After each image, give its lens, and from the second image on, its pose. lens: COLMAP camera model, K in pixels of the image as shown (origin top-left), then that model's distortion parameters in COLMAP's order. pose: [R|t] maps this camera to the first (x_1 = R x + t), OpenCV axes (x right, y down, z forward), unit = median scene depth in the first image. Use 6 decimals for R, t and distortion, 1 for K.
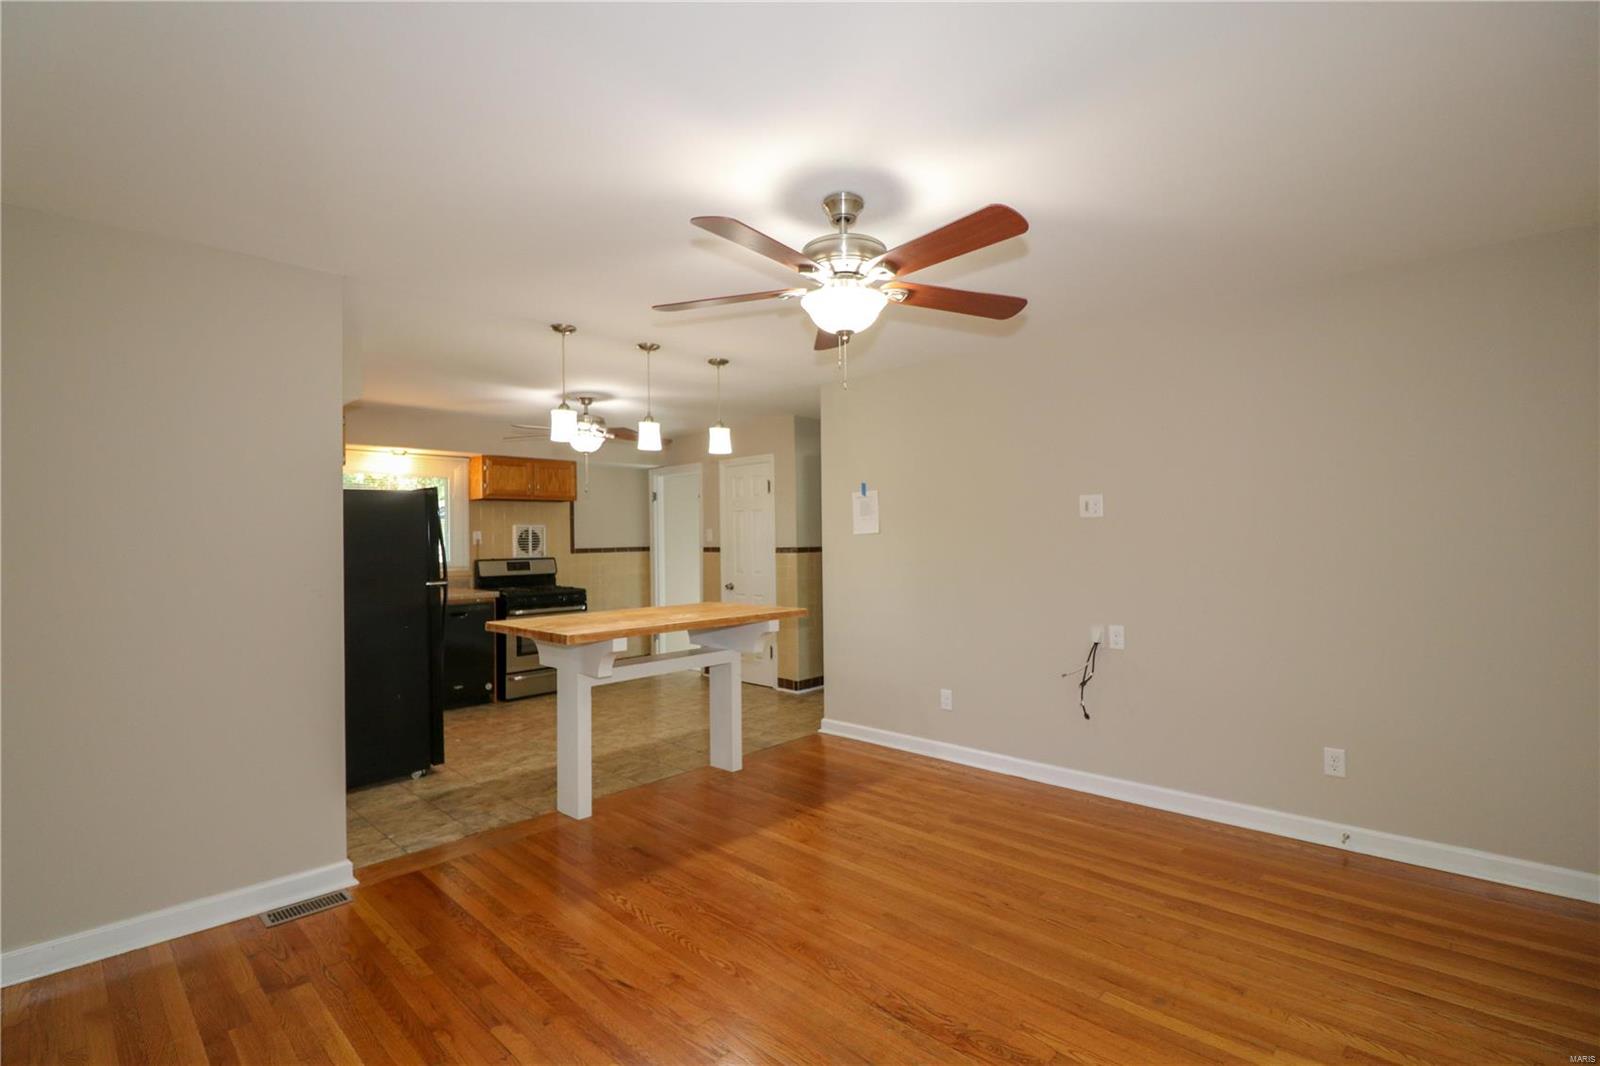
lens RADIAL K [[745.8, 0, 793.5], [0, 745.8, 533.5], [0, 0, 1]] dist [-0.001943, -0.001008]
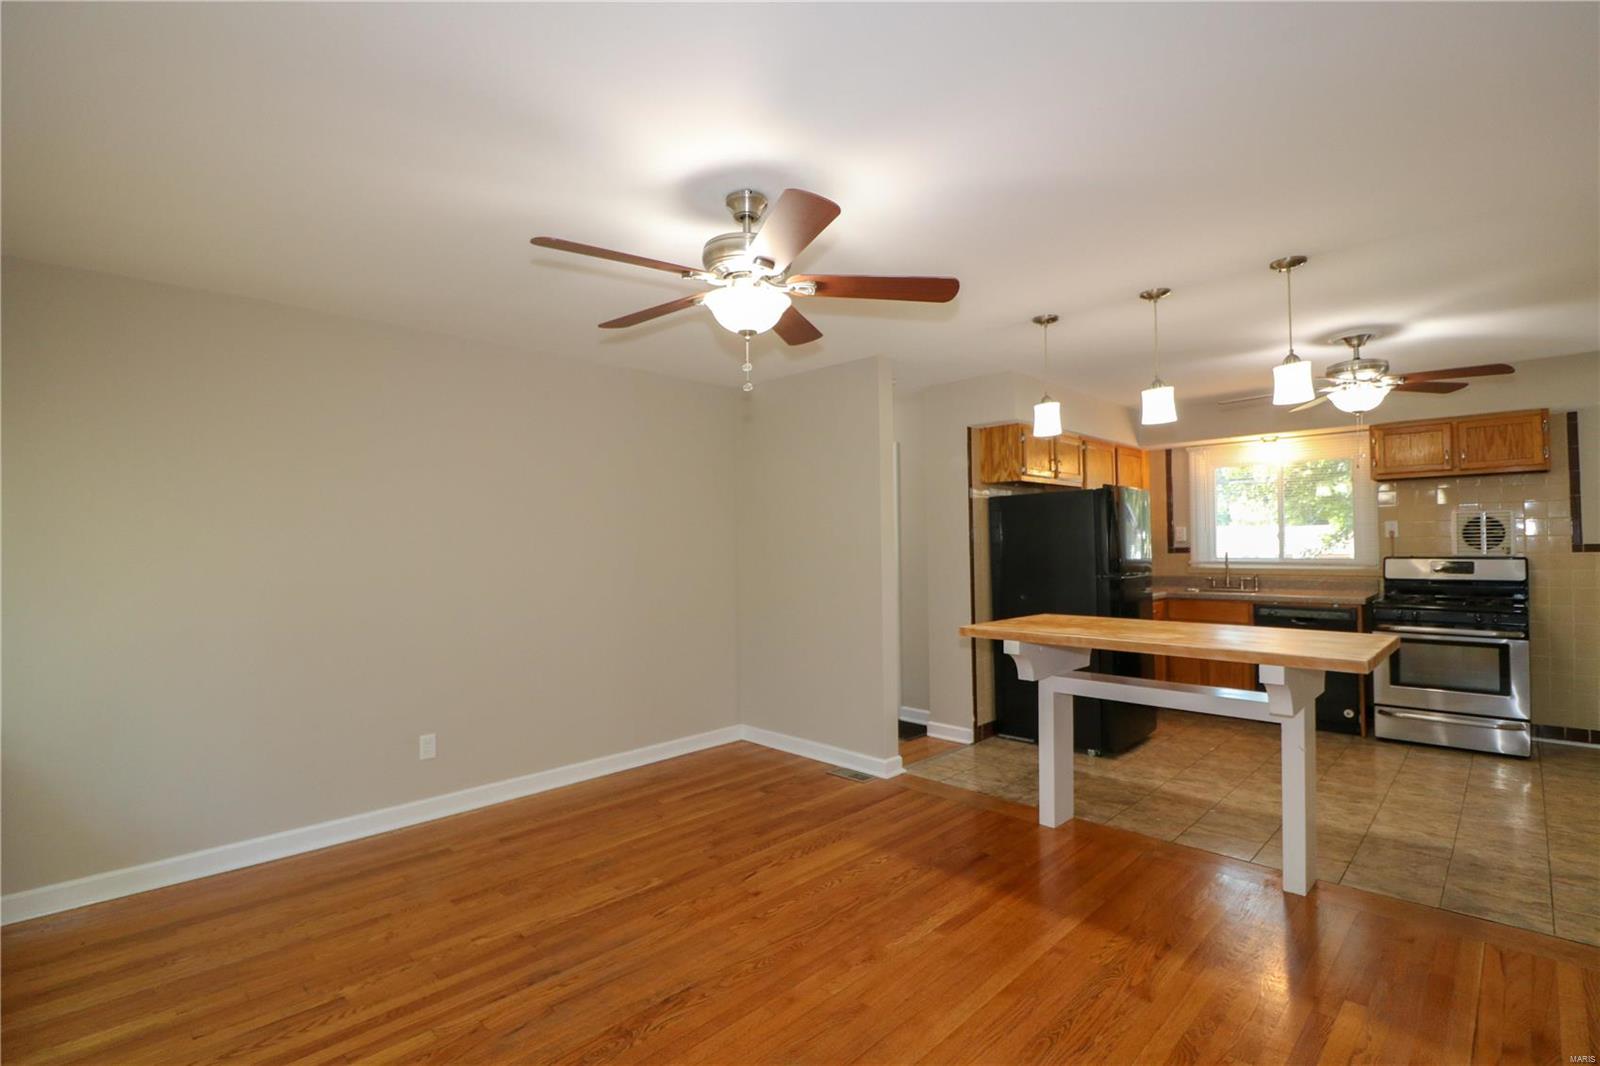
lens RADIAL K [[745.8, 0, 793.5], [0, 745.8, 533.5], [0, 0, 1]] dist [-0.001943, -0.001008]
pose [[-0.019458, -0.002028, -0.999809, 0.668035], [0.018857, 0.999819, -0.002395, 0.000973], [0.999633, -0.018900, -0.019416, 0.679734]]
